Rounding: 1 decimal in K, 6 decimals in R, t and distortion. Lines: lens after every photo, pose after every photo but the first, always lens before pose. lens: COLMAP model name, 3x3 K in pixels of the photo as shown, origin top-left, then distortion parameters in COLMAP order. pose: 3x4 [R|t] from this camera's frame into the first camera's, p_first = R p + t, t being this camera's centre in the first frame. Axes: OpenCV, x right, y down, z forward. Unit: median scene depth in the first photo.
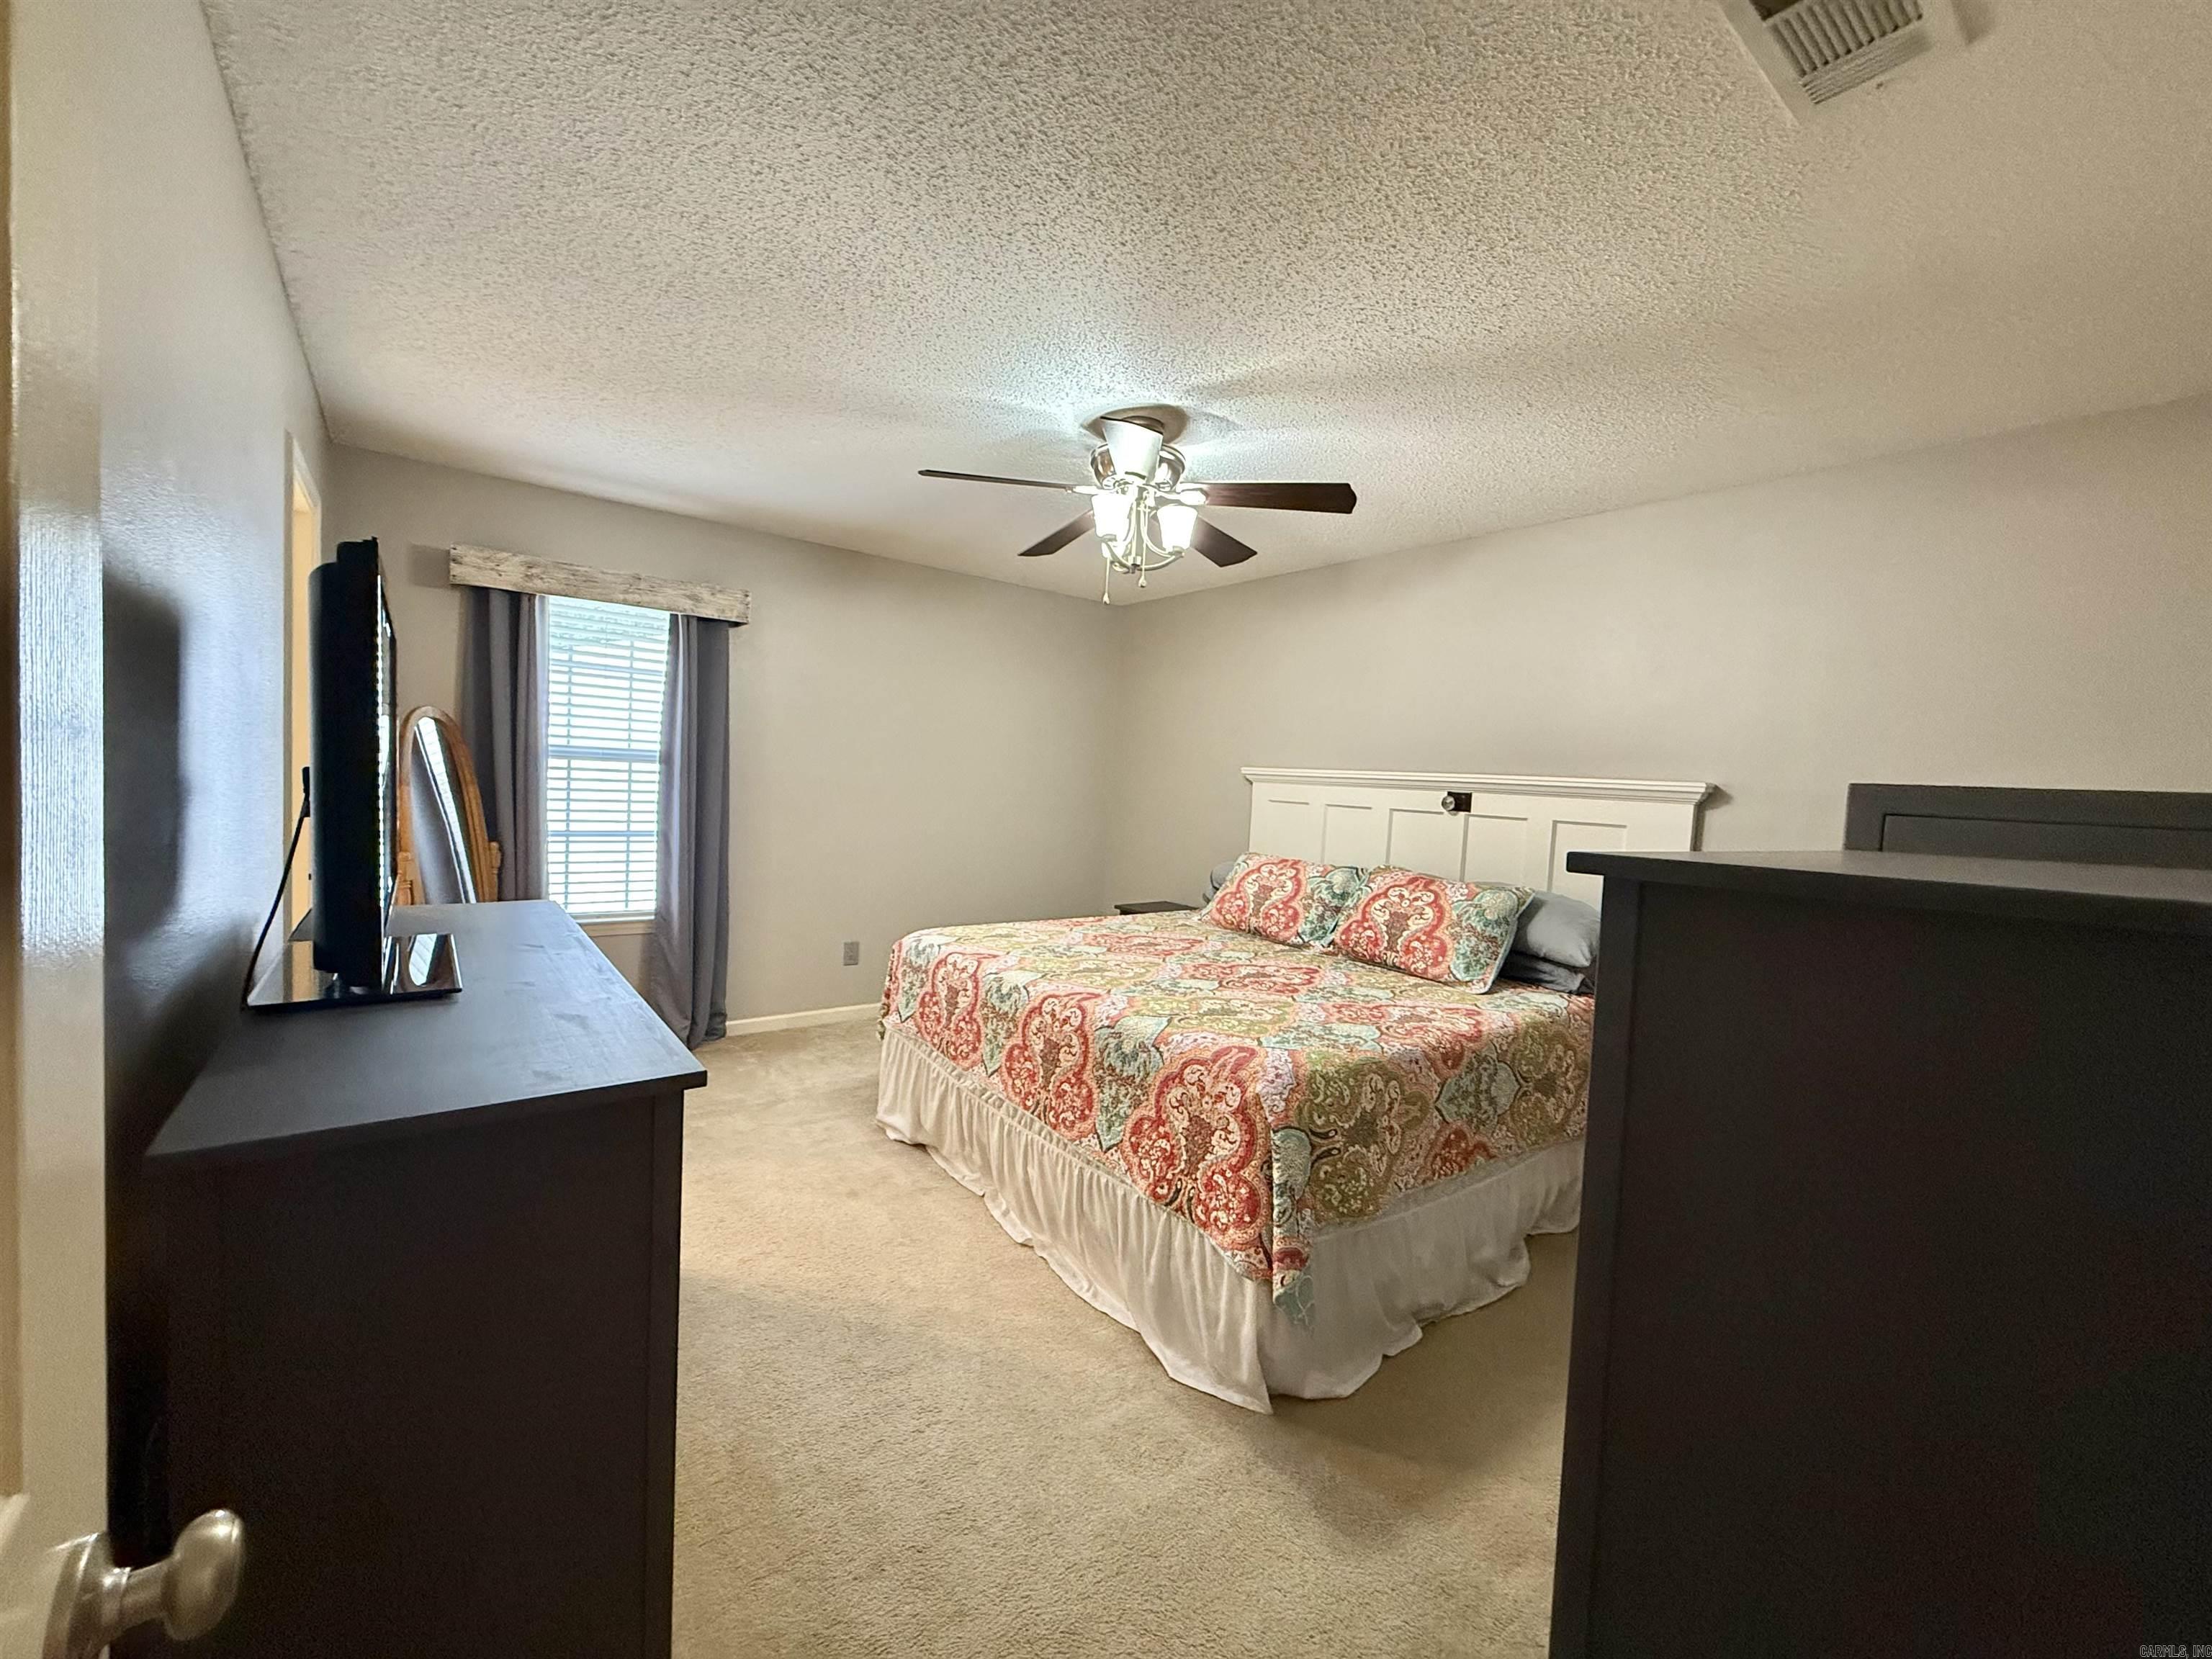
lens RADIAL K [[881.9, 0, 1099.0], [0, 881.9, 825.4], [0, 0, 1]] dist [-0.000091, -0.000325]
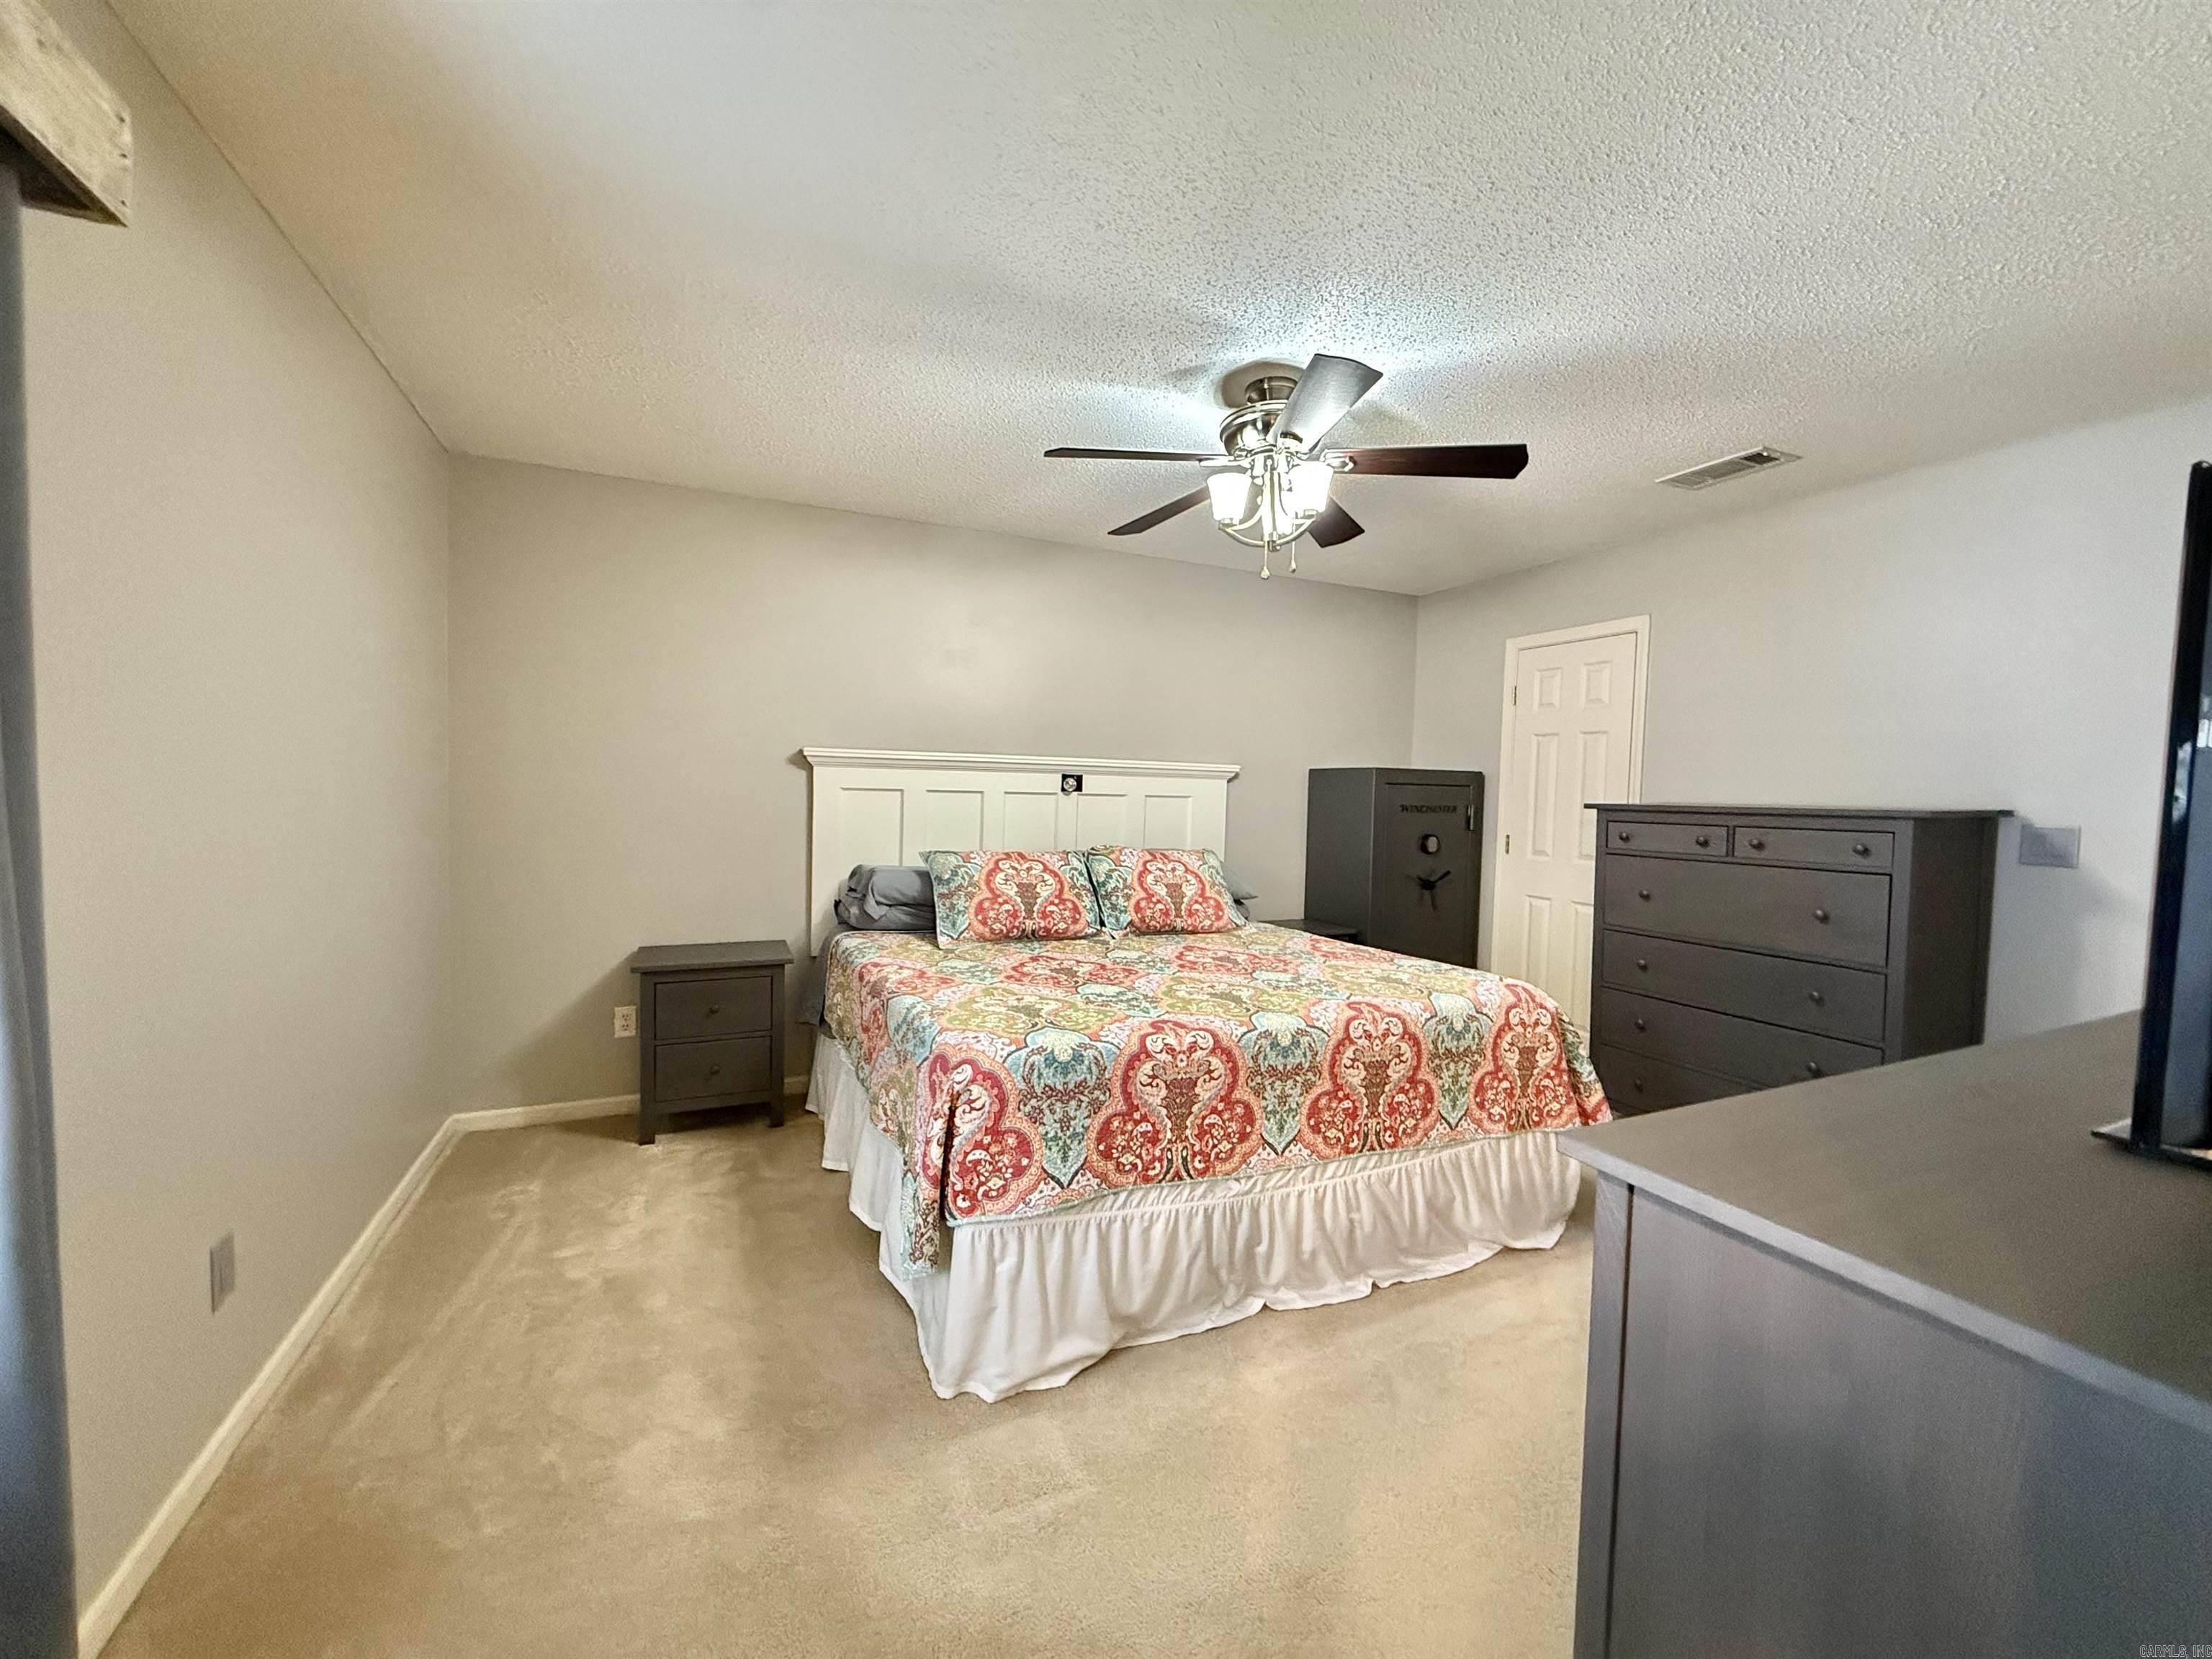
lens RADIAL K [[881.9, 0, 1099.0], [0, 881.9, 825.4], [0, 0, 1]] dist [-0.000091, -0.000325]
pose [[0.219651, -0.086821, 0.971708, -0.949323], [0.040182, 0.995992, 0.079908, -0.086718], [-0.974751, 0.021493, 0.222259, 1.014599]]
